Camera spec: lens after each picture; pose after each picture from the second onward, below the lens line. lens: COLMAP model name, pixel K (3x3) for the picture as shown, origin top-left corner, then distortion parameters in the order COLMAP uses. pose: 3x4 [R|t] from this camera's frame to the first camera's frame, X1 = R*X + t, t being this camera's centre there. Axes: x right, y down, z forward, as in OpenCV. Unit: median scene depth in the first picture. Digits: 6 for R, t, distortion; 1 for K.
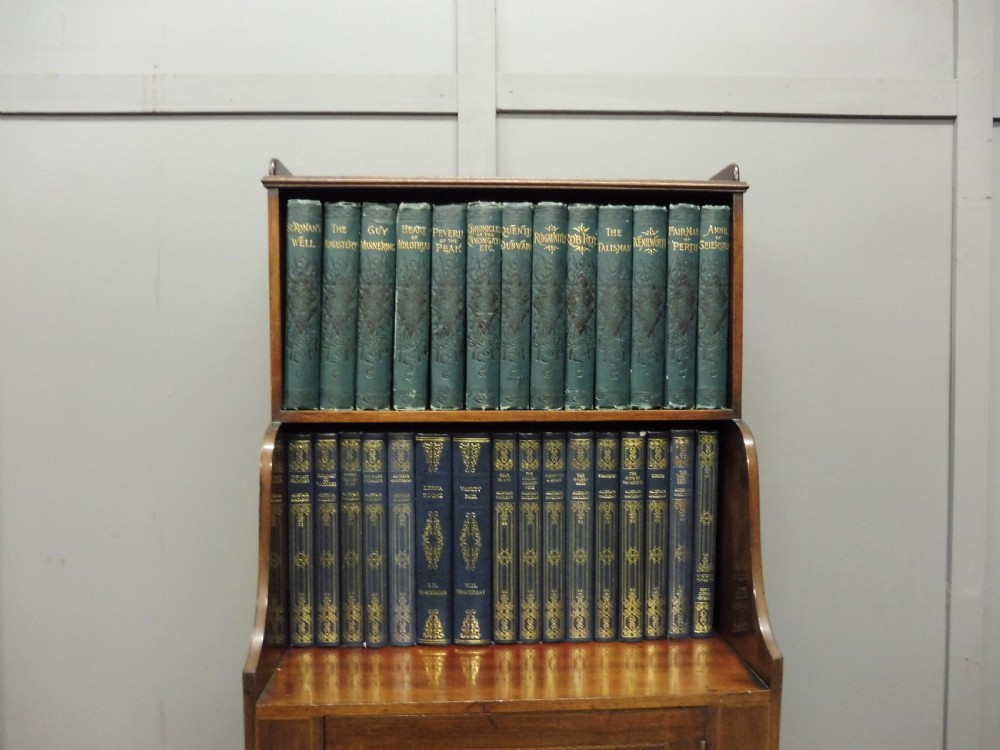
lens RADIAL K [[729.4, 0, 498.7], [0, 729.4, 373.4], [0, 0, 1]] dist [-0.063013, 0.034768]
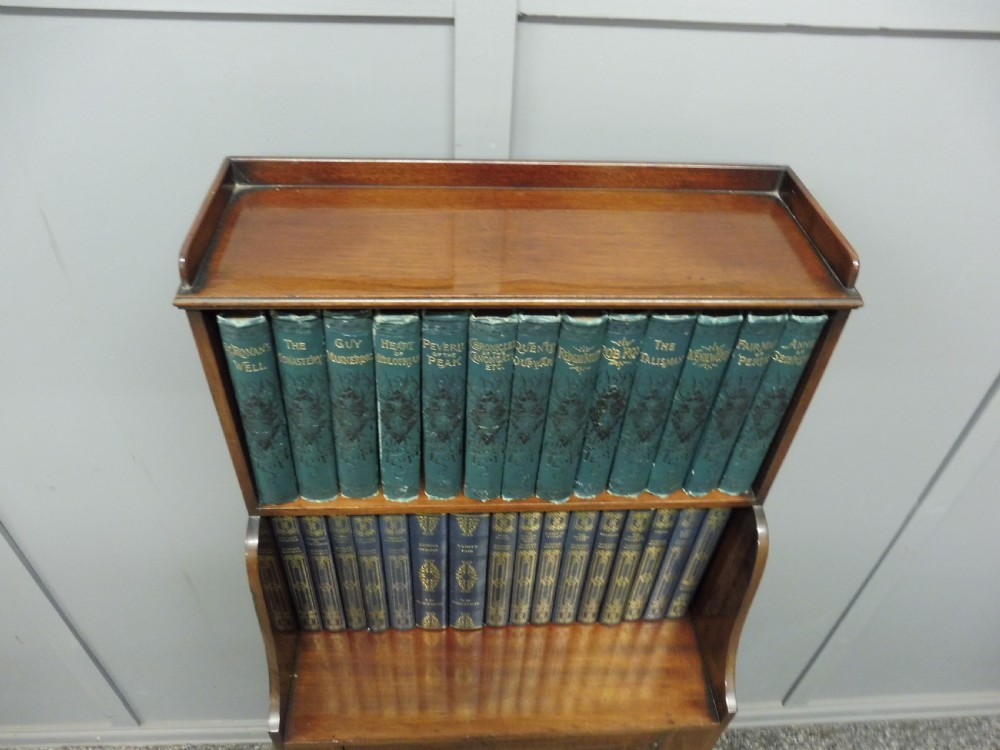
lens RADIAL K [[729.4, 0, 500.9], [0, 729.4, 382.1], [0, 0, 1]] dist [-0.063013, 0.034768]
pose [[0.998809, 0.028758, 0.039416, -0.039025], [-0.047460, 0.760091, 0.648081, -0.641248], [-0.011322, -0.649180, 0.760551, 0.407395]]
